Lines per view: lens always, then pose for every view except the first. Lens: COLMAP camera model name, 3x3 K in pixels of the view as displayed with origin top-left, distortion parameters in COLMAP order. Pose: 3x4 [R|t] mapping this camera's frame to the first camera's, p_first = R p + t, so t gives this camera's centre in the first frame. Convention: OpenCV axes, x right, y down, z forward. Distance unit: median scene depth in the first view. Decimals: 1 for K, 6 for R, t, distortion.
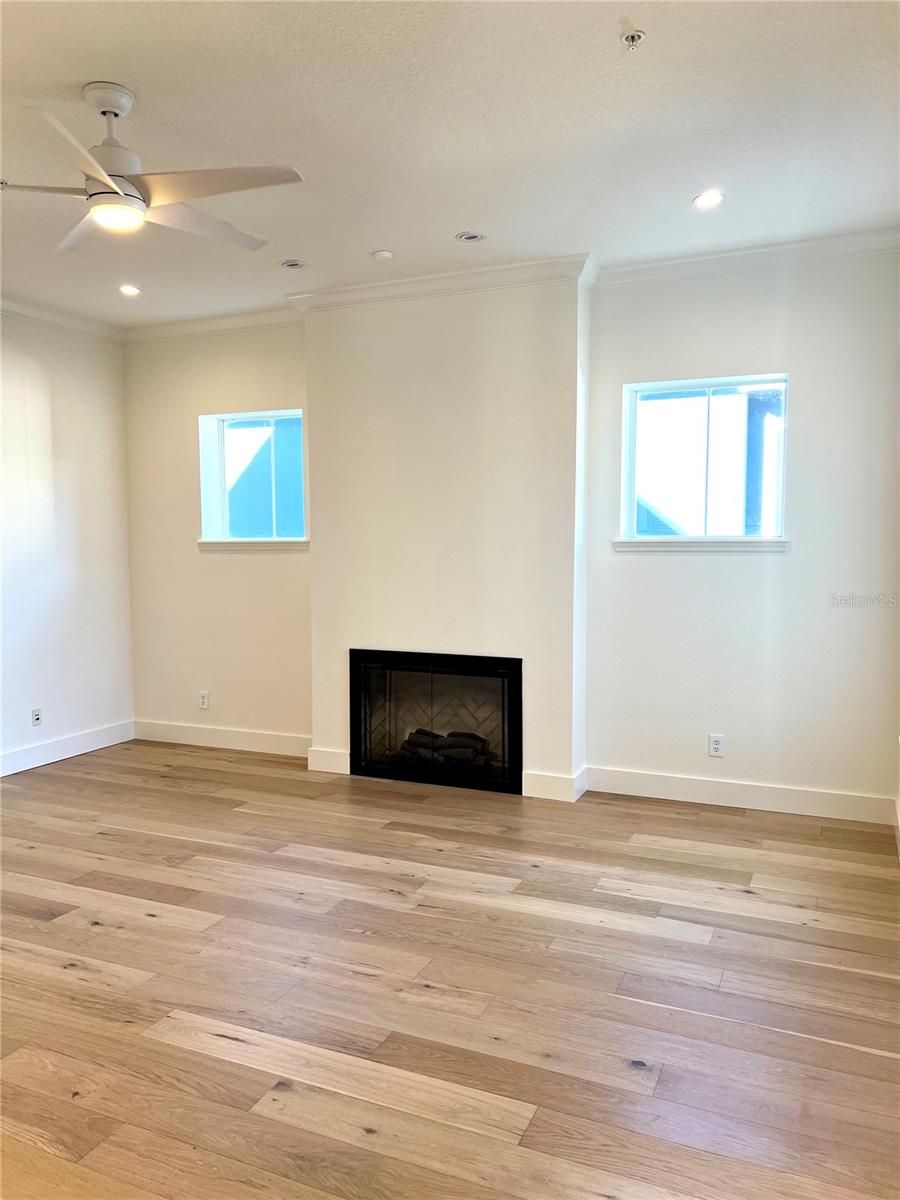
lens RADIAL K [[897.2, 0, 448.7], [0, 897.2, 605.9], [0, 0, 1]] dist [0.028783, -0.025383]
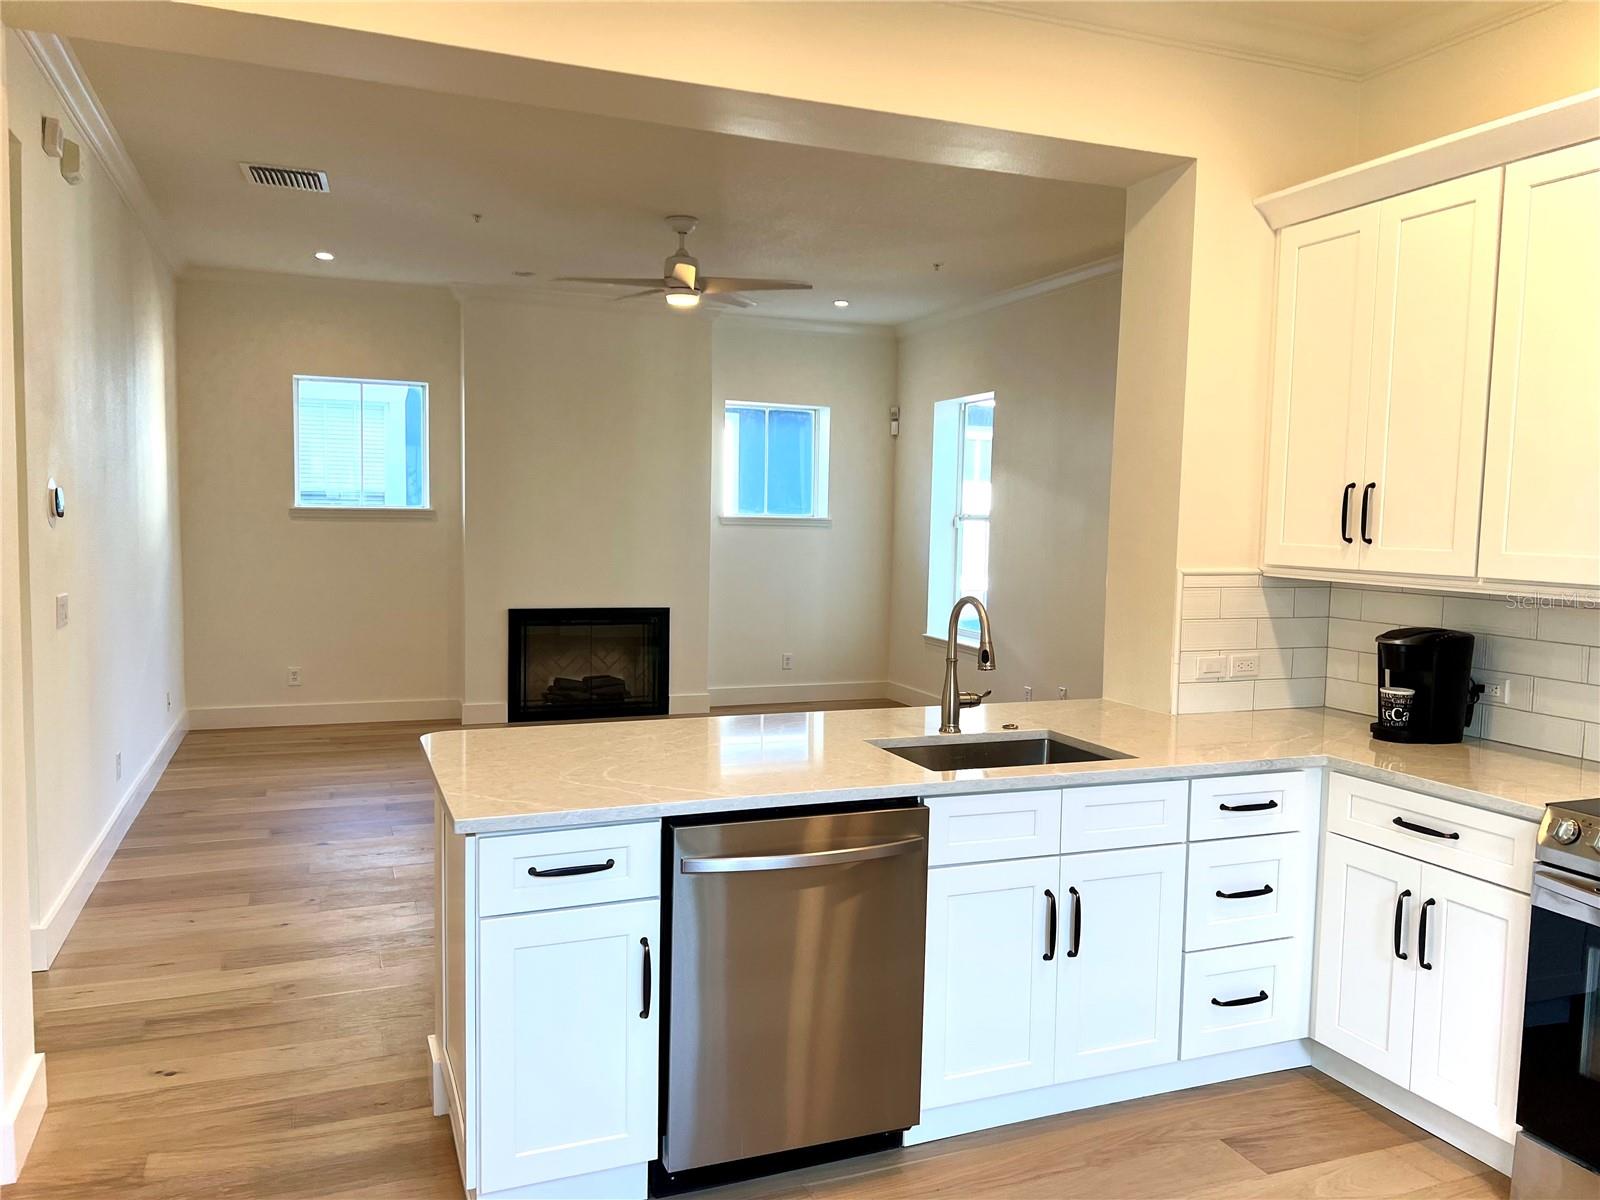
lens RADIAL K [[1196.3, 0, 803.0], [0, 1196.3, 608.1], [0, 0, 1]] dist [0.028783, -0.025383]
pose [[0.686361, -0.038482, 0.726242, -0.937539], [0.030132, 0.999246, 0.024470, 0.021642], [-0.726636, 0.005088, 0.687003, -0.285776]]
